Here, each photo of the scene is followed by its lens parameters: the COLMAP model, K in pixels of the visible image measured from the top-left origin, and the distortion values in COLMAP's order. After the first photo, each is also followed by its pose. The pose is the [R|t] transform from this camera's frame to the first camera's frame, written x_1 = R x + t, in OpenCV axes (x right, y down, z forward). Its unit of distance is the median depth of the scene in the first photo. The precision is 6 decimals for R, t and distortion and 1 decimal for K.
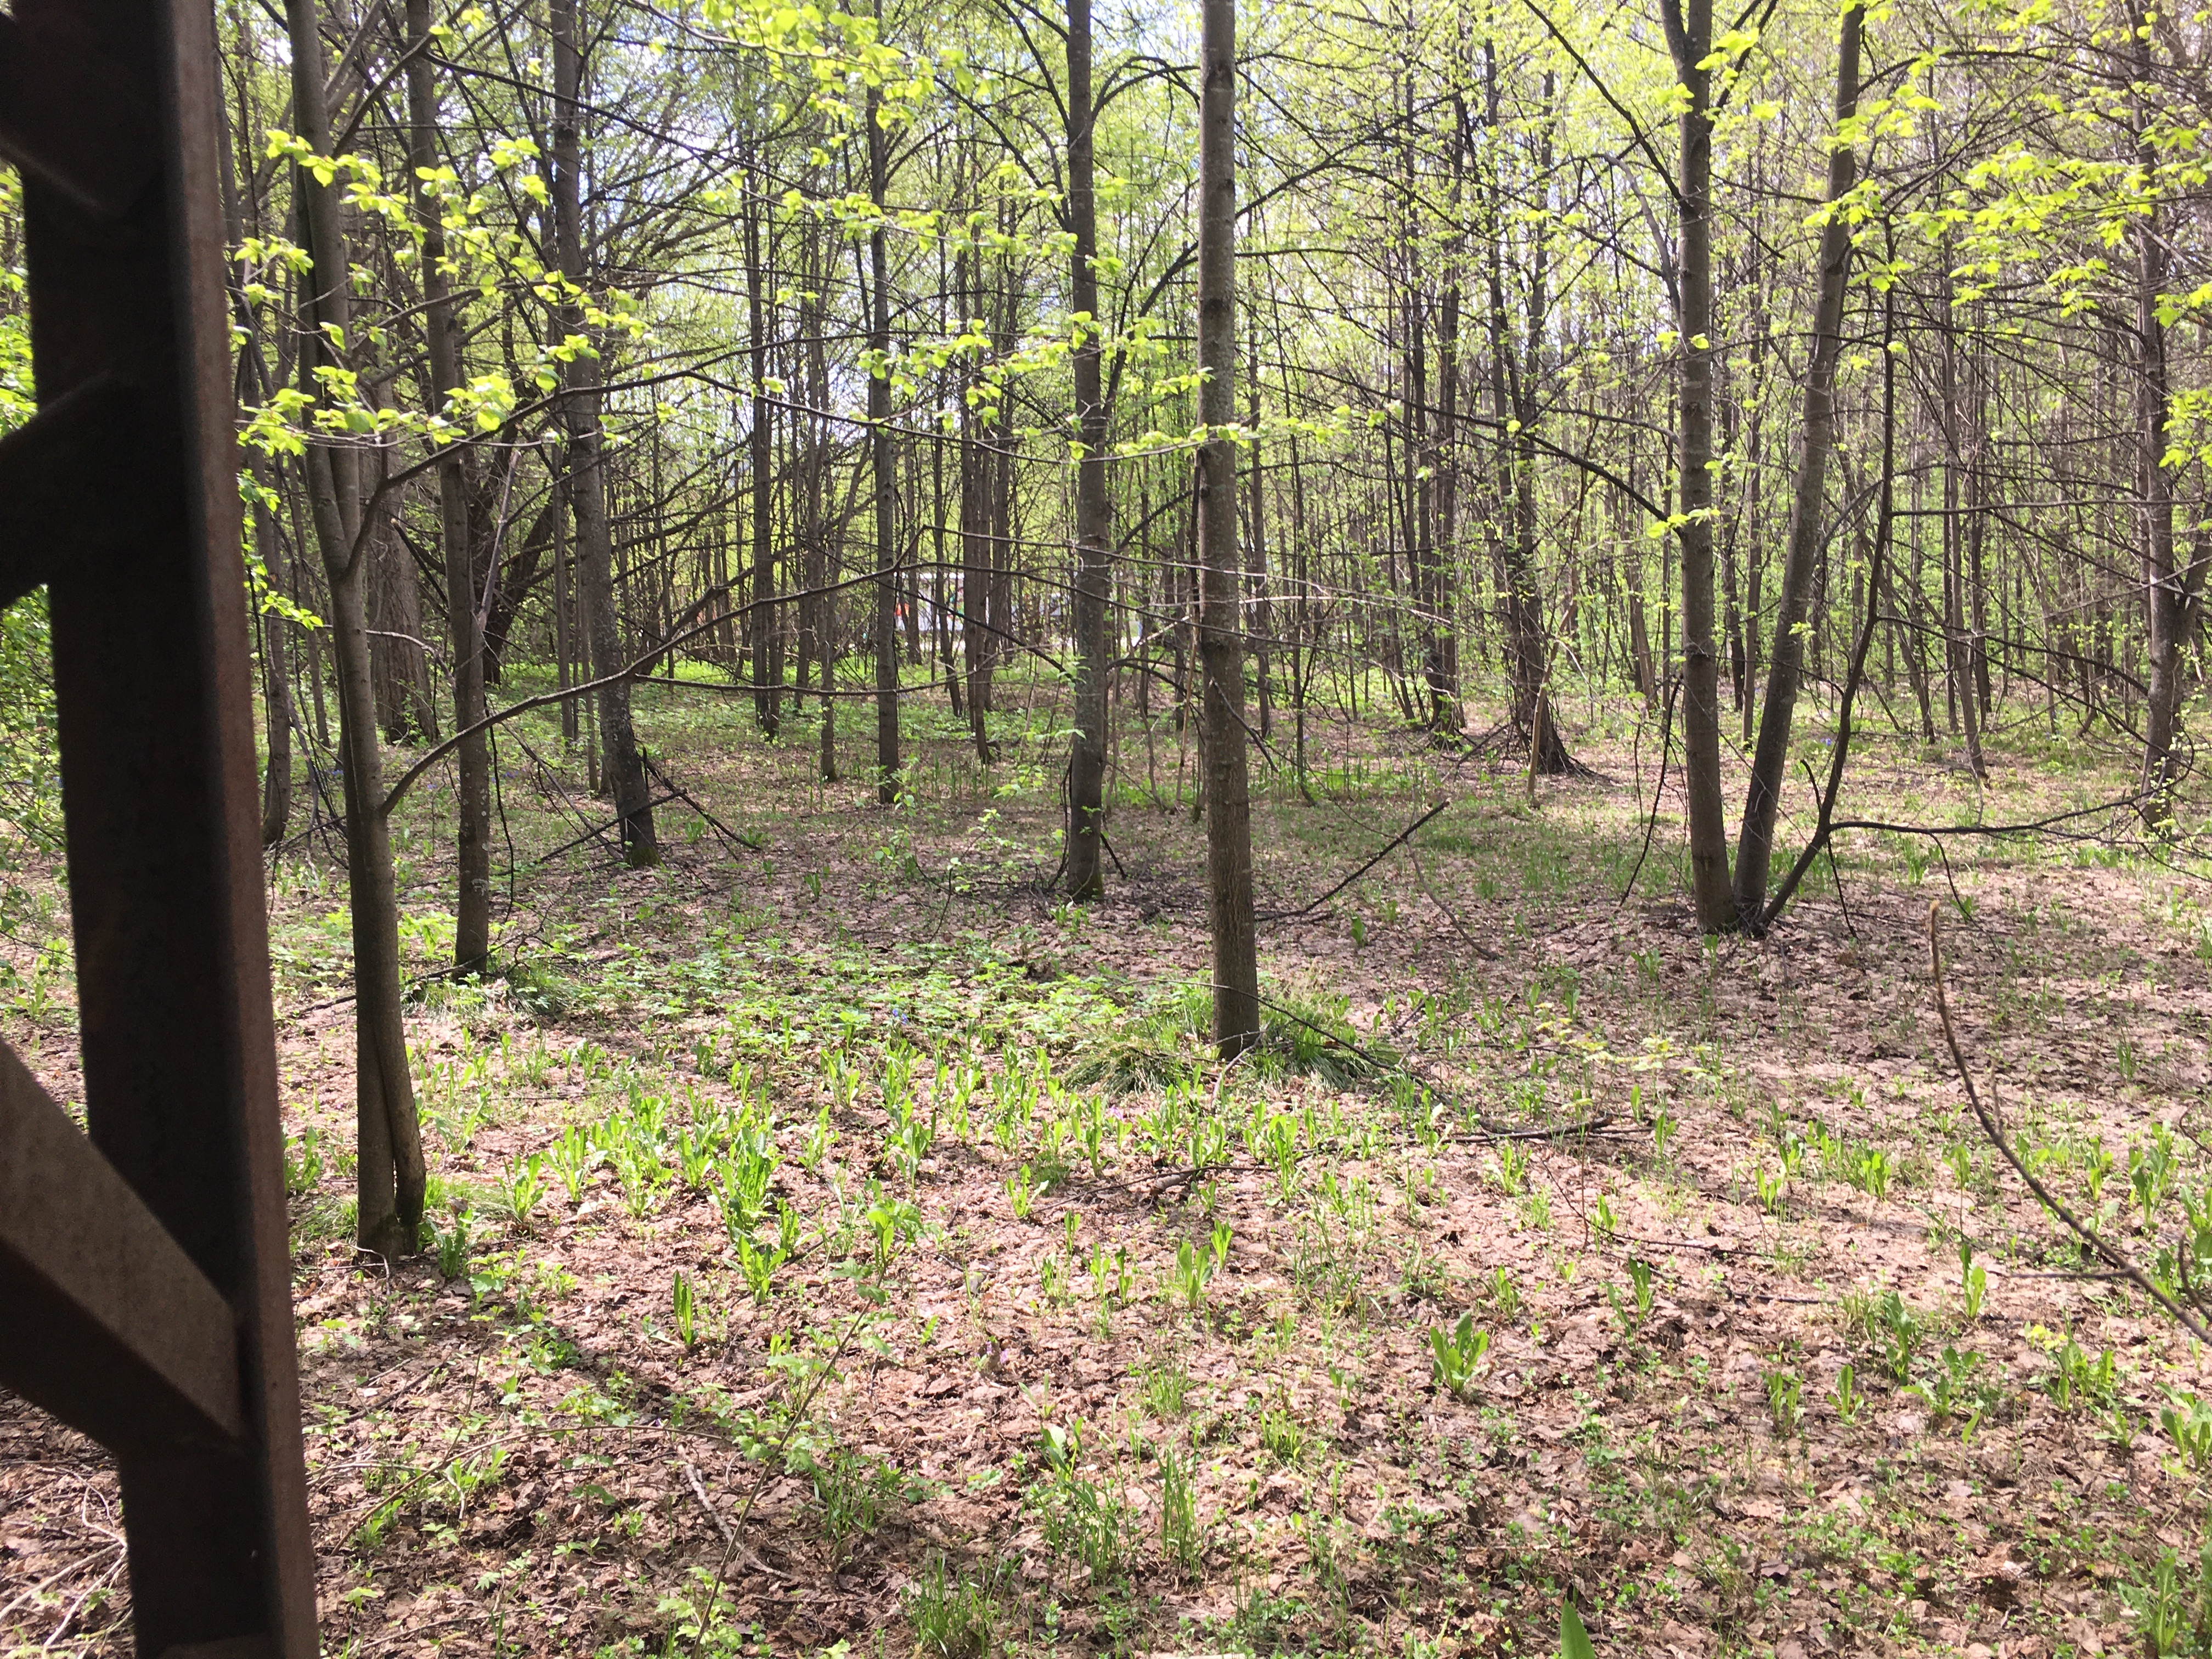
lens RADIAL K [[1948.5, 0, 1104.8], [0, 1948.5, 844.1], [0, 0, 1]] dist [0.060205, 0.000146]
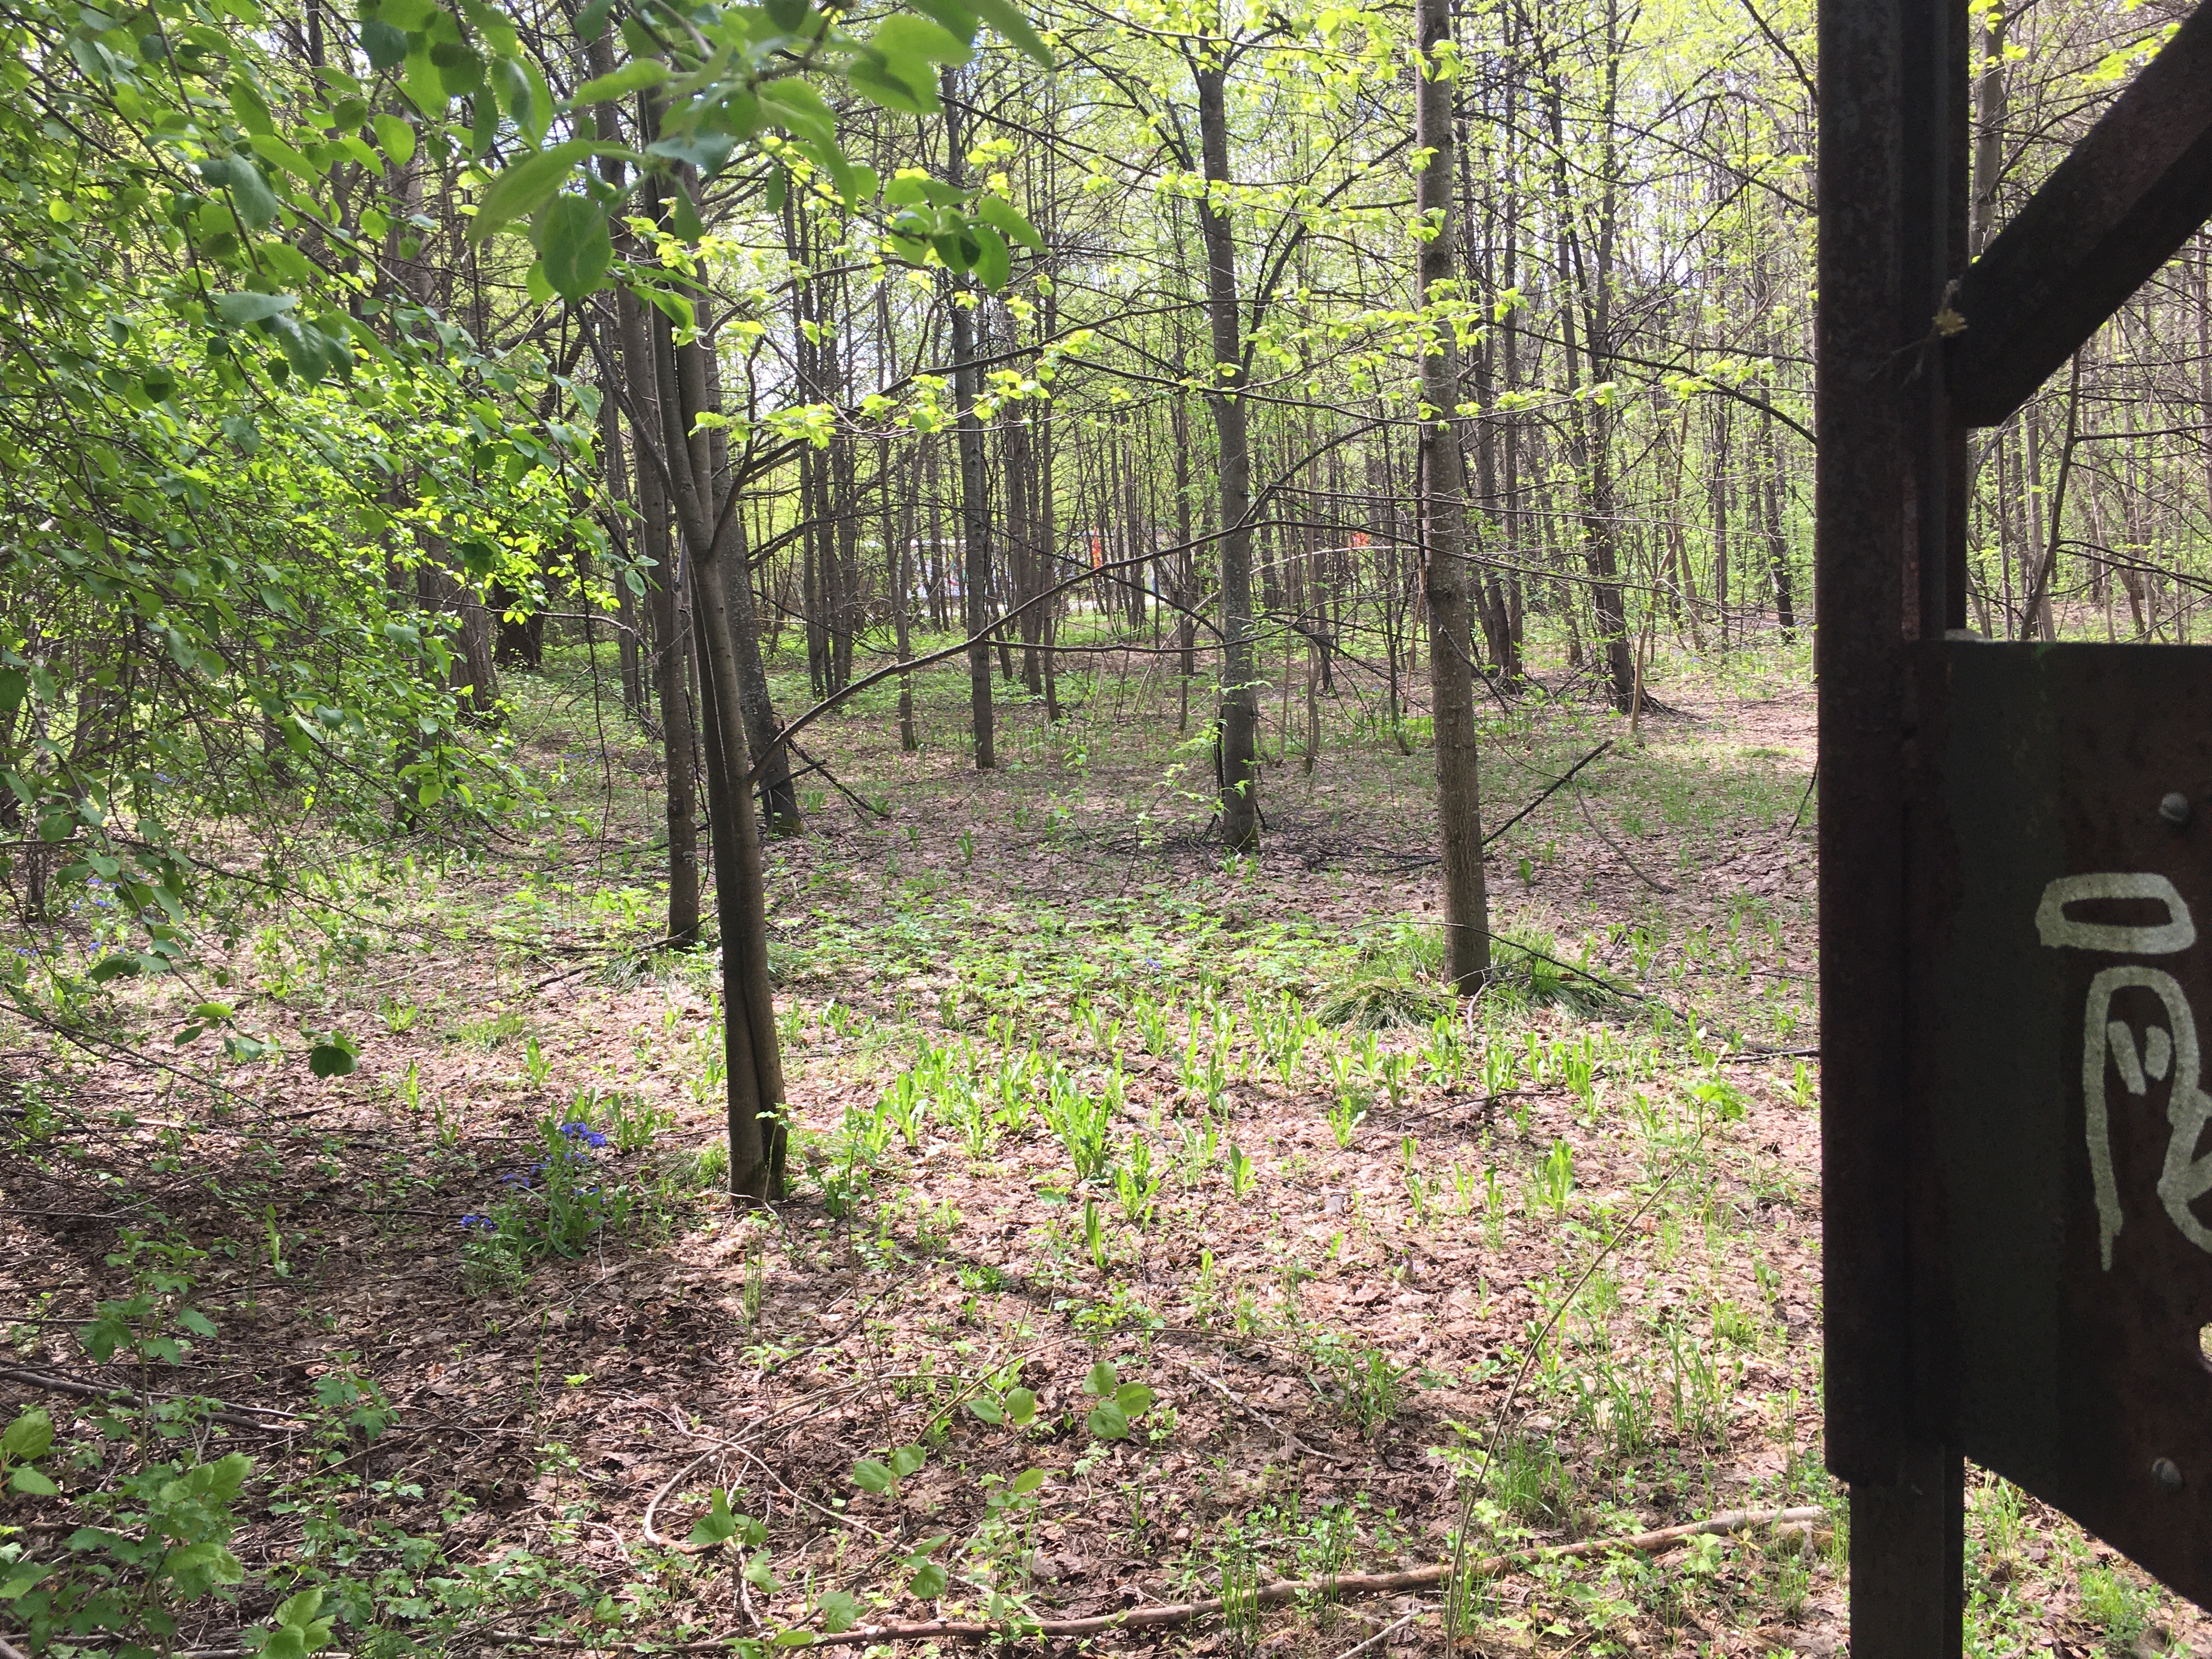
lens RADIAL K [[1948.5, 0, 1104.8], [0, 1948.5, 844.1], [0, 0, 1]] dist [0.060205, 0.000146]
pose [[0.999243, -0.038662, -0.004266, -0.154832], [0.038740, 0.999049, 0.019991, 0.002595], [0.003489, -0.020141, 0.999791, -0.047315]]
